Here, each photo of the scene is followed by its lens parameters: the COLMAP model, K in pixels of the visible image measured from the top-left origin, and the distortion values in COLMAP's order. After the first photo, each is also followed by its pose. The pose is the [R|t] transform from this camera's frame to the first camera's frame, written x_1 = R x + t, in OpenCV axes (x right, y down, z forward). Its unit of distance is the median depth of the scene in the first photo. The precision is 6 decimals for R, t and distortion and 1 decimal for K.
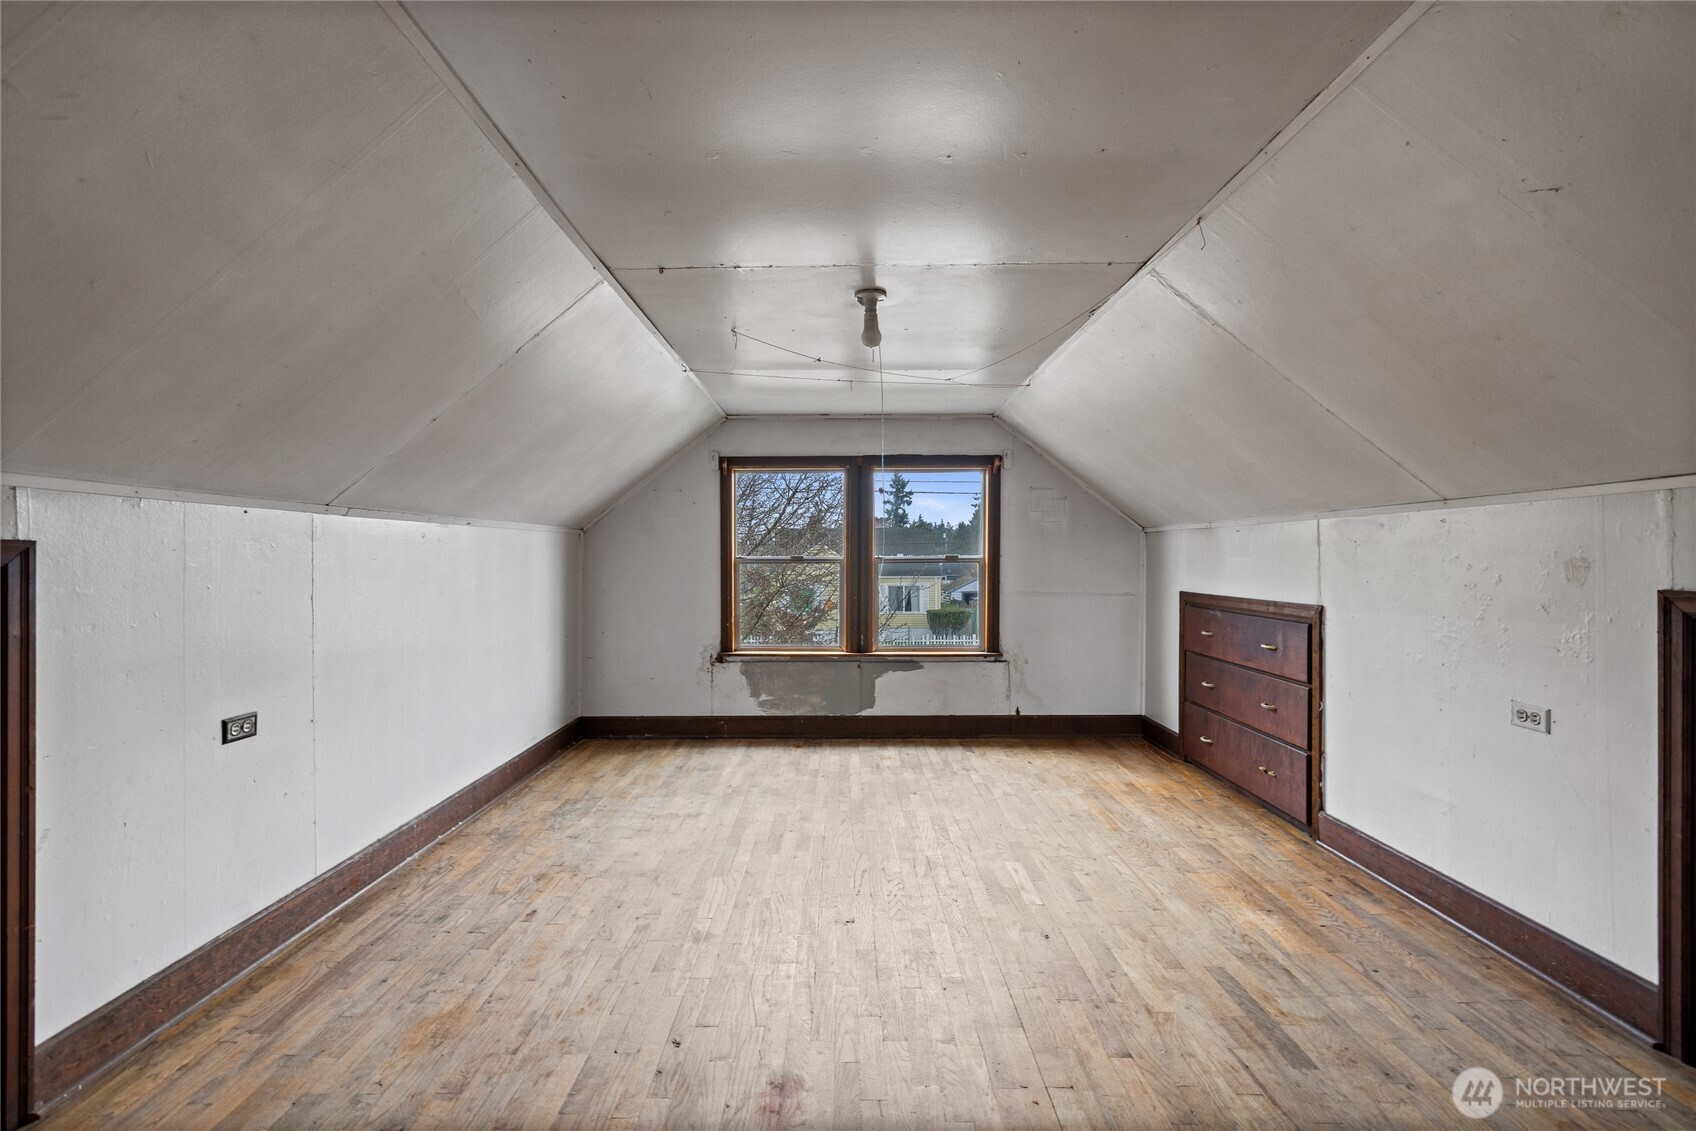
lens RADIAL K [[734.9, 0, 843.2], [0, 734.9, 569.6], [0, 0, 1]] dist [0.000130, 0.001398]
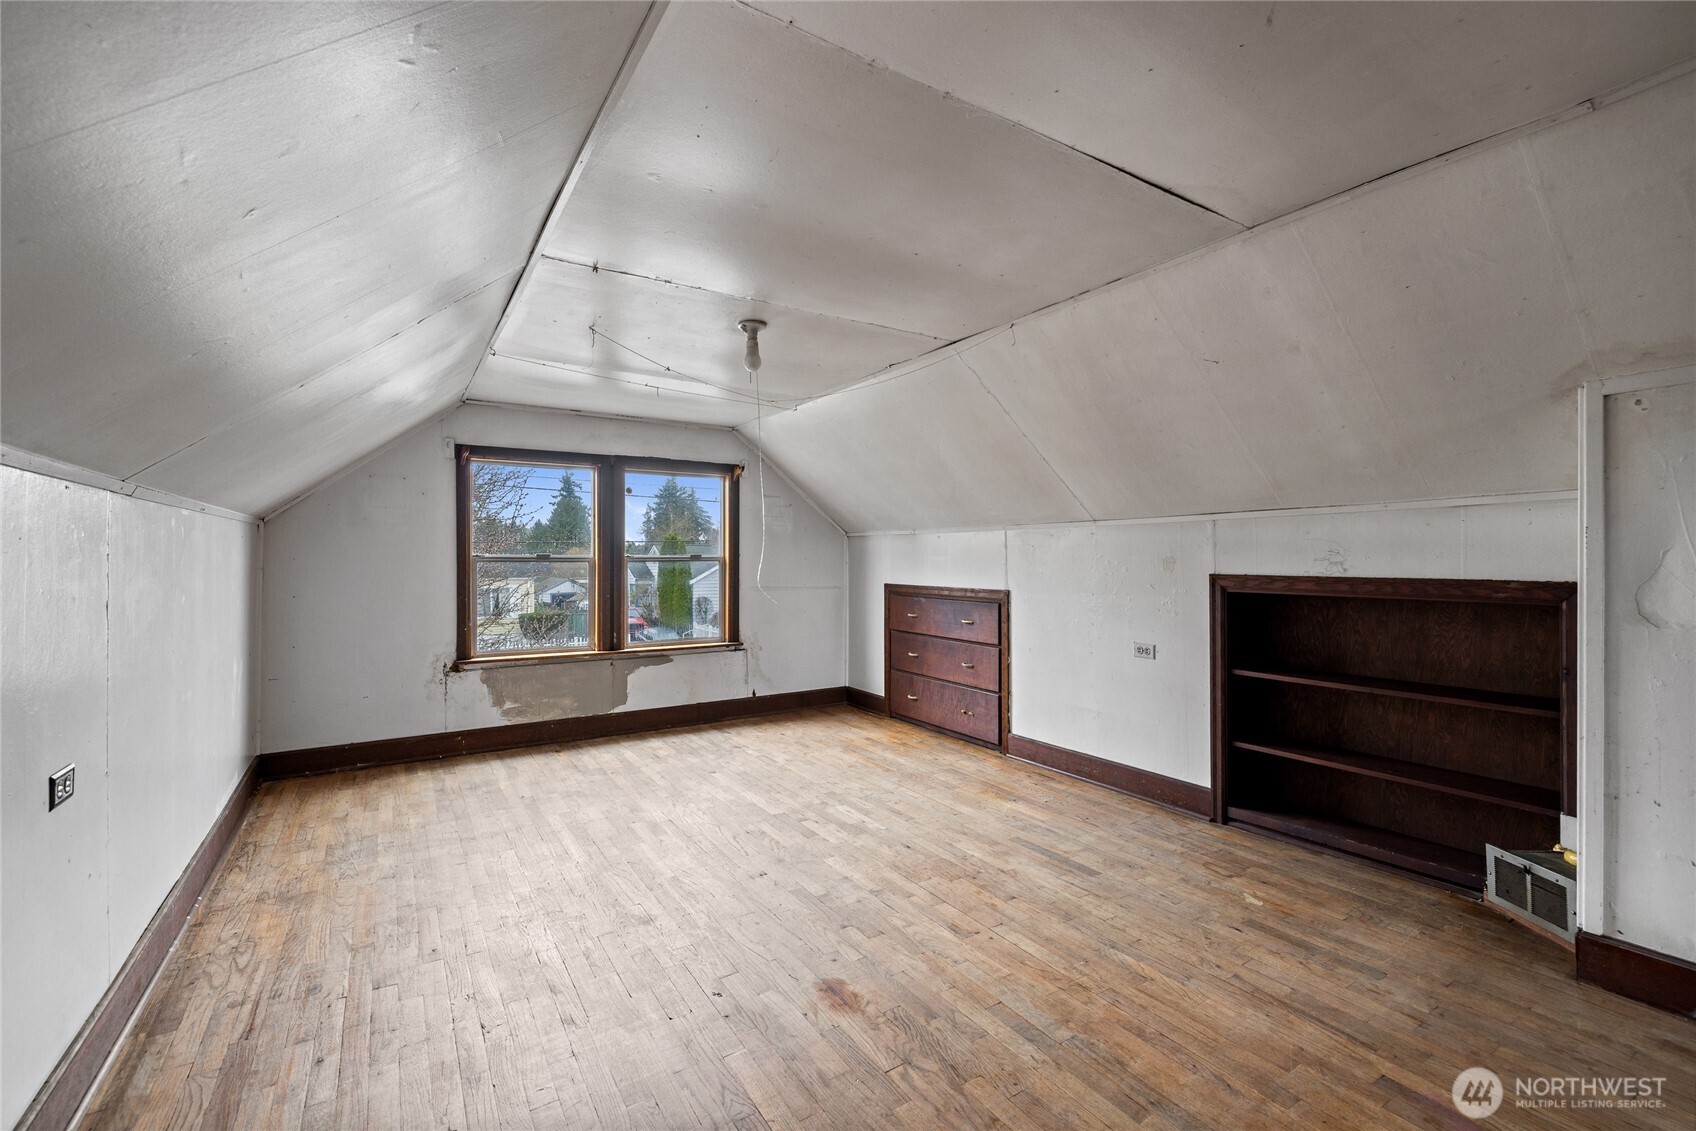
lens RADIAL K [[734.9, 0, 836.7], [0, 734.9, 562.0], [0, 0, 1]] dist [0.000130, 0.001398]
pose [[0.832845, 0.000171, 0.553507, -0.333161], [0.006462, 0.999929, -0.010031, 0.004617], [-0.553469, 0.011931, 0.832784, -0.011522]]
